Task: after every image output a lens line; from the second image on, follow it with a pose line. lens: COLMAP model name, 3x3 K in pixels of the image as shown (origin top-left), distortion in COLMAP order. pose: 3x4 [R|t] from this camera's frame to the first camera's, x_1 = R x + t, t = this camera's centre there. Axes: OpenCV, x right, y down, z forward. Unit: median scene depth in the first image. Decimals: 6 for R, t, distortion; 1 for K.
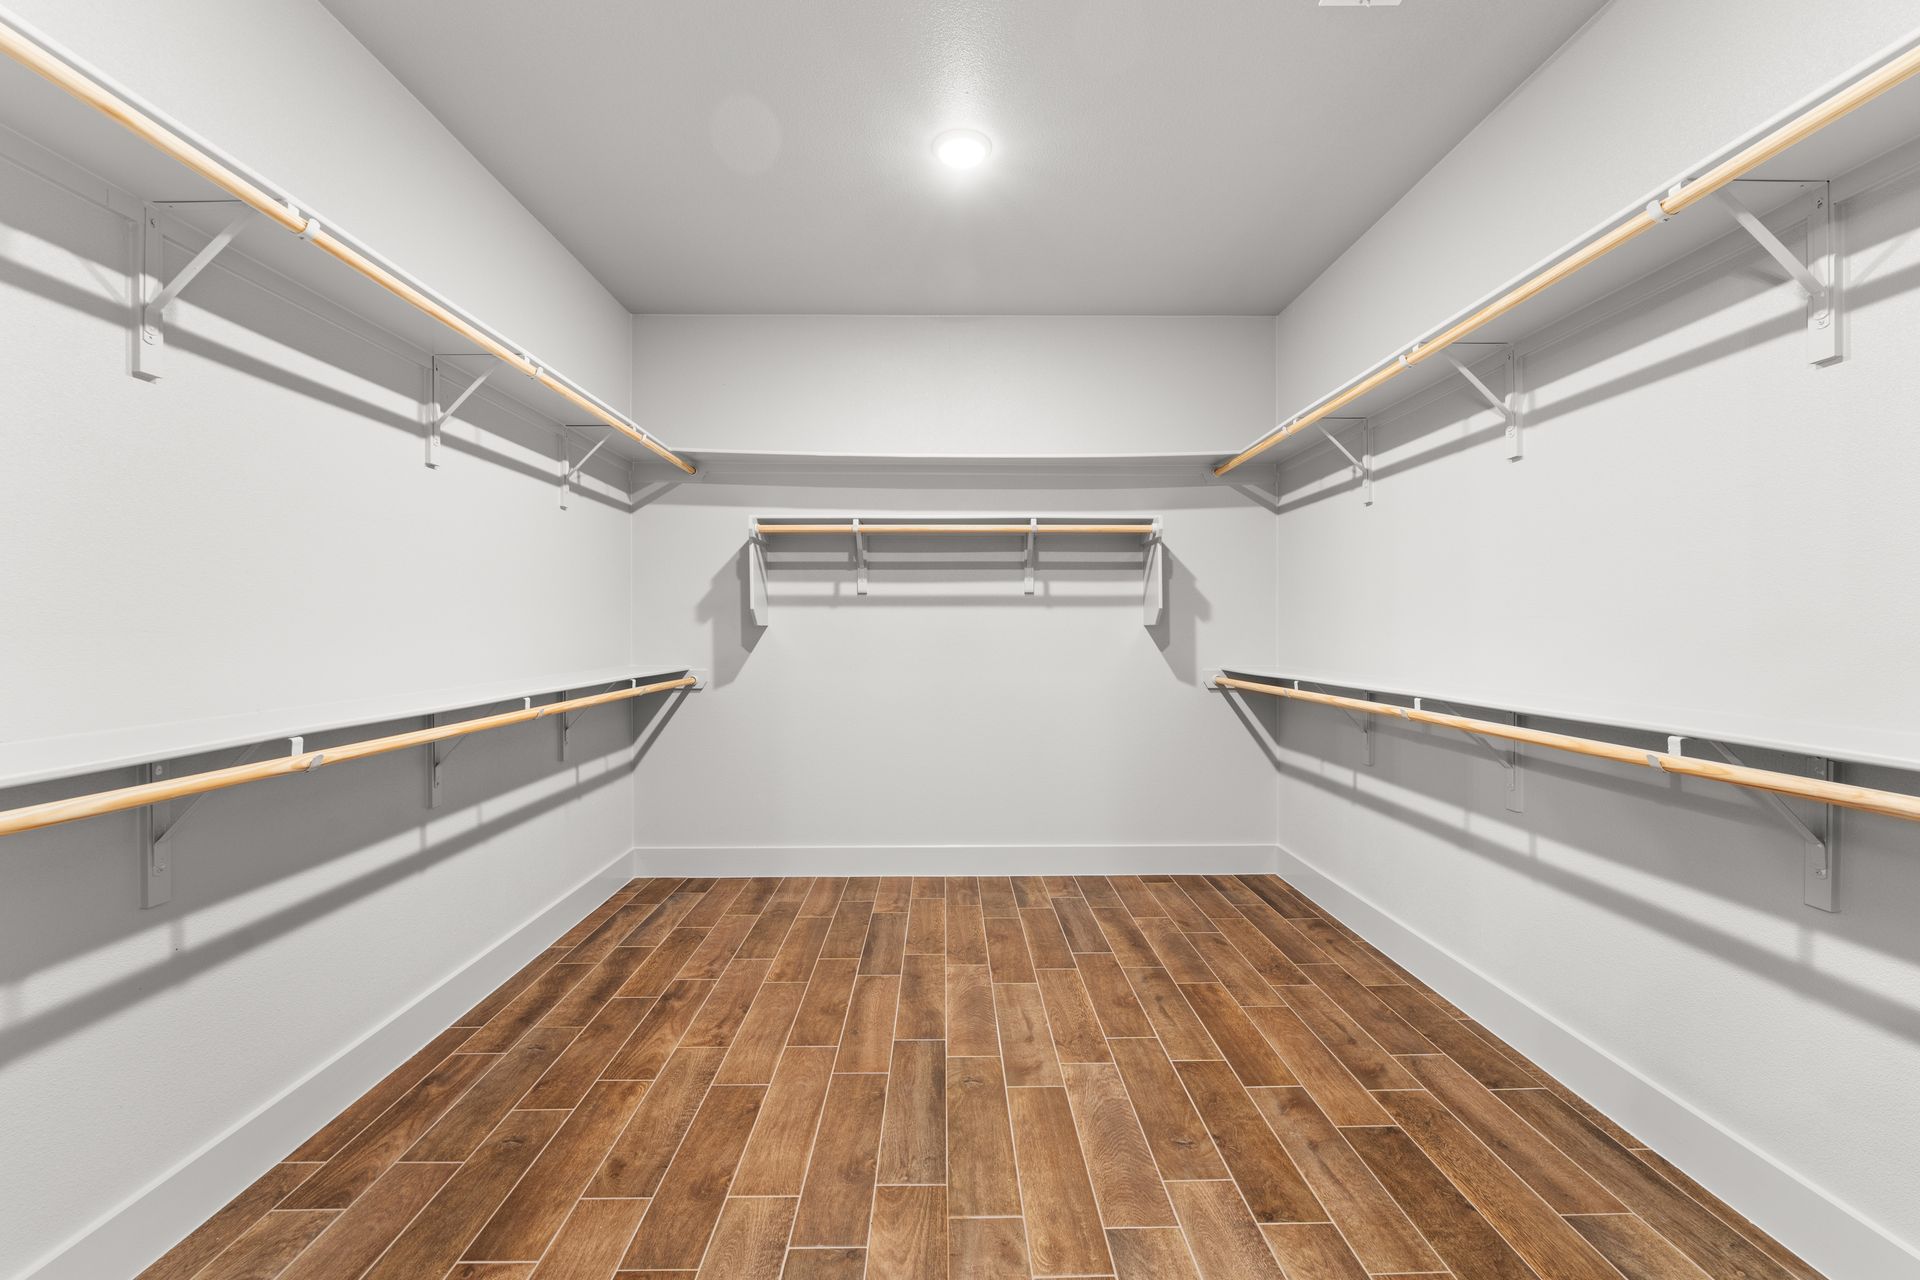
lens RADIAL K [[777.5, 0, 958.3], [0, 777.5, 633.5], [0, 0, 1]] dist [-0.005652, 0.001456]
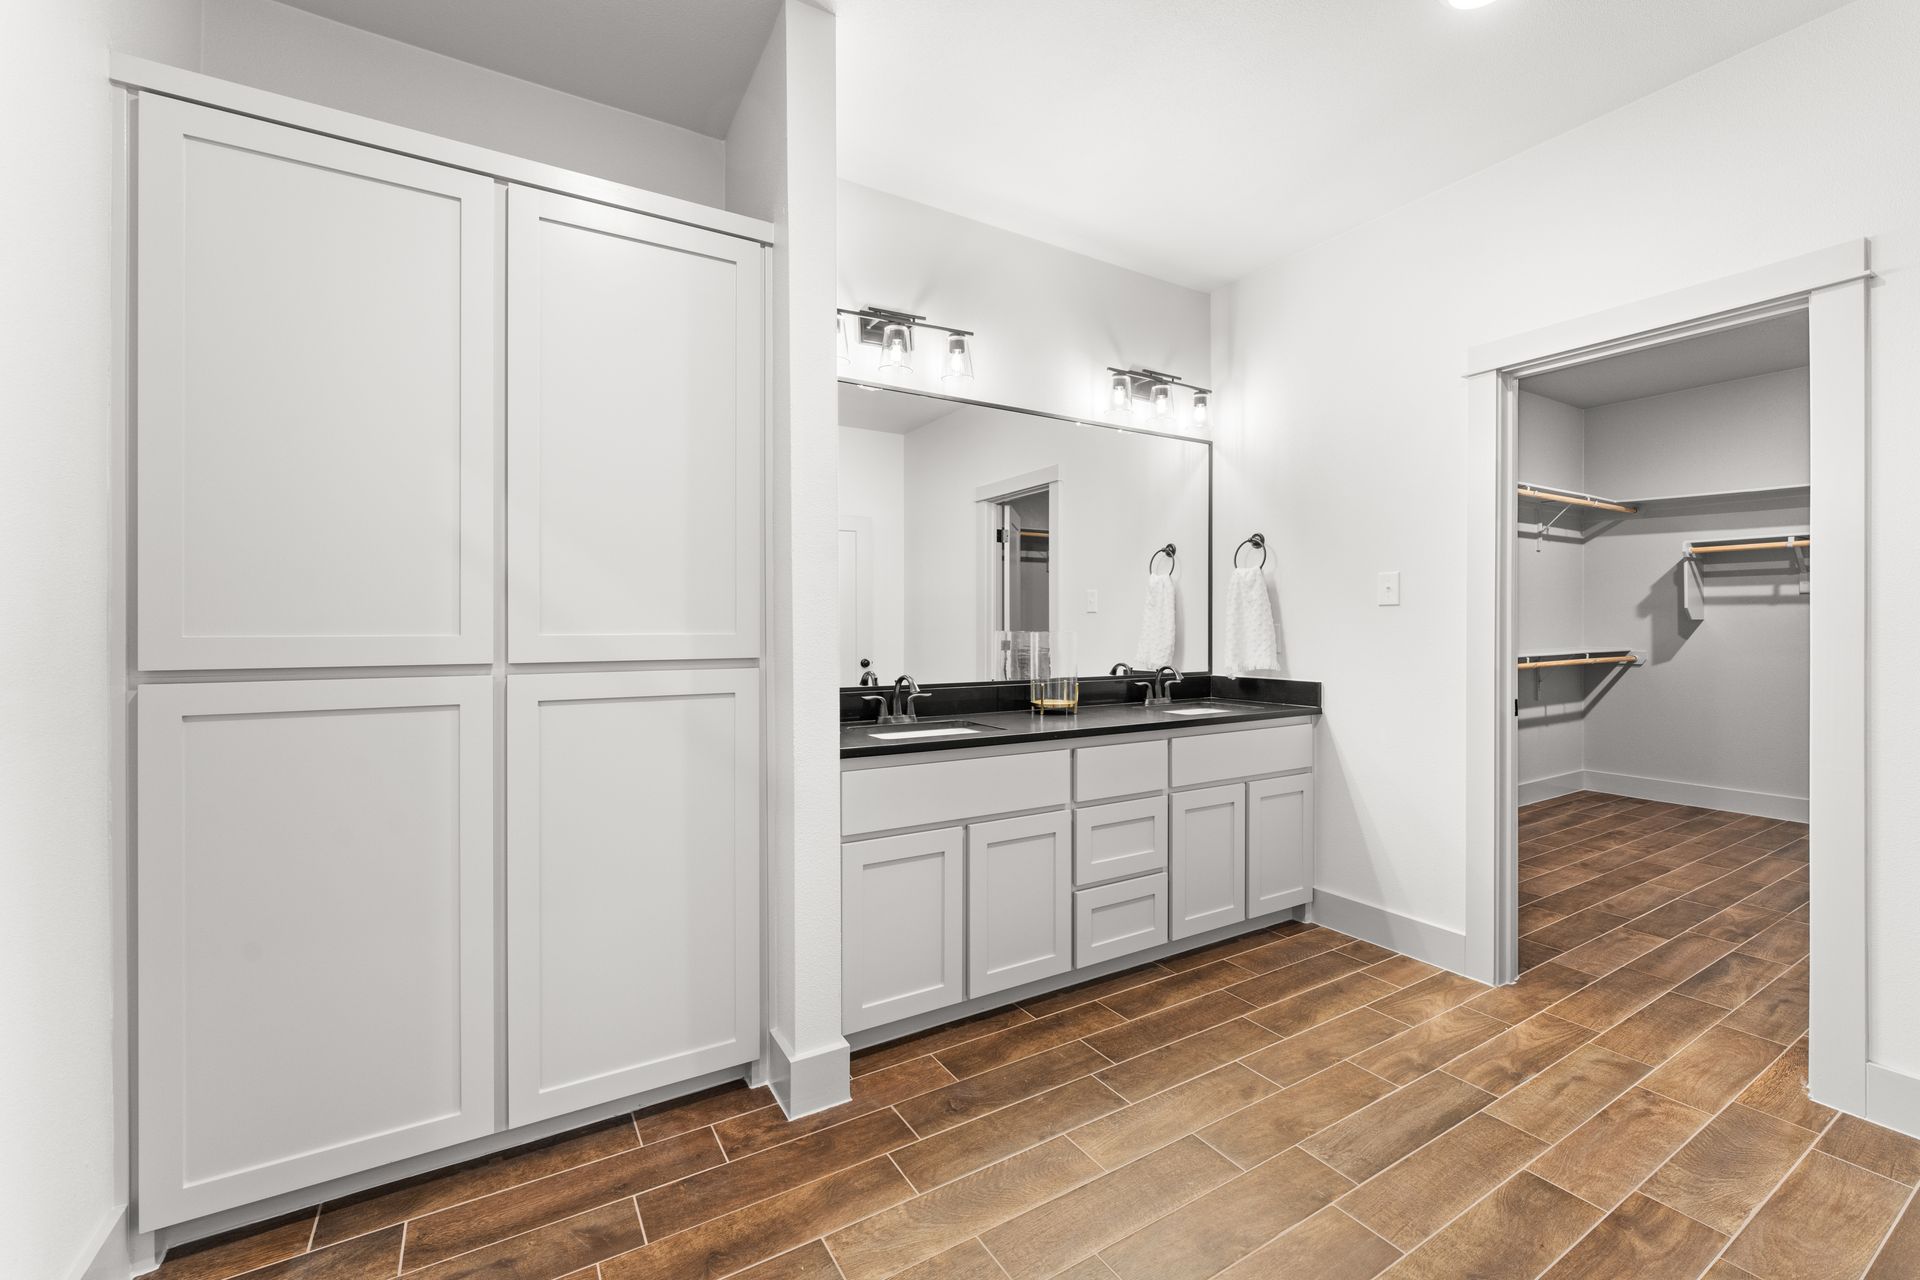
lens RADIAL K [[777.5, 0, 969.4], [0, 777.5, 629.0], [0, 0, 1]] dist [-0.005652, 0.001456]
pose [[0.503479, 0.005389, -0.863991, 0.277581], [-0.002758, 0.999985, 0.004630, 0.003395], [0.864003, 0.000052, 0.503487, -0.783626]]
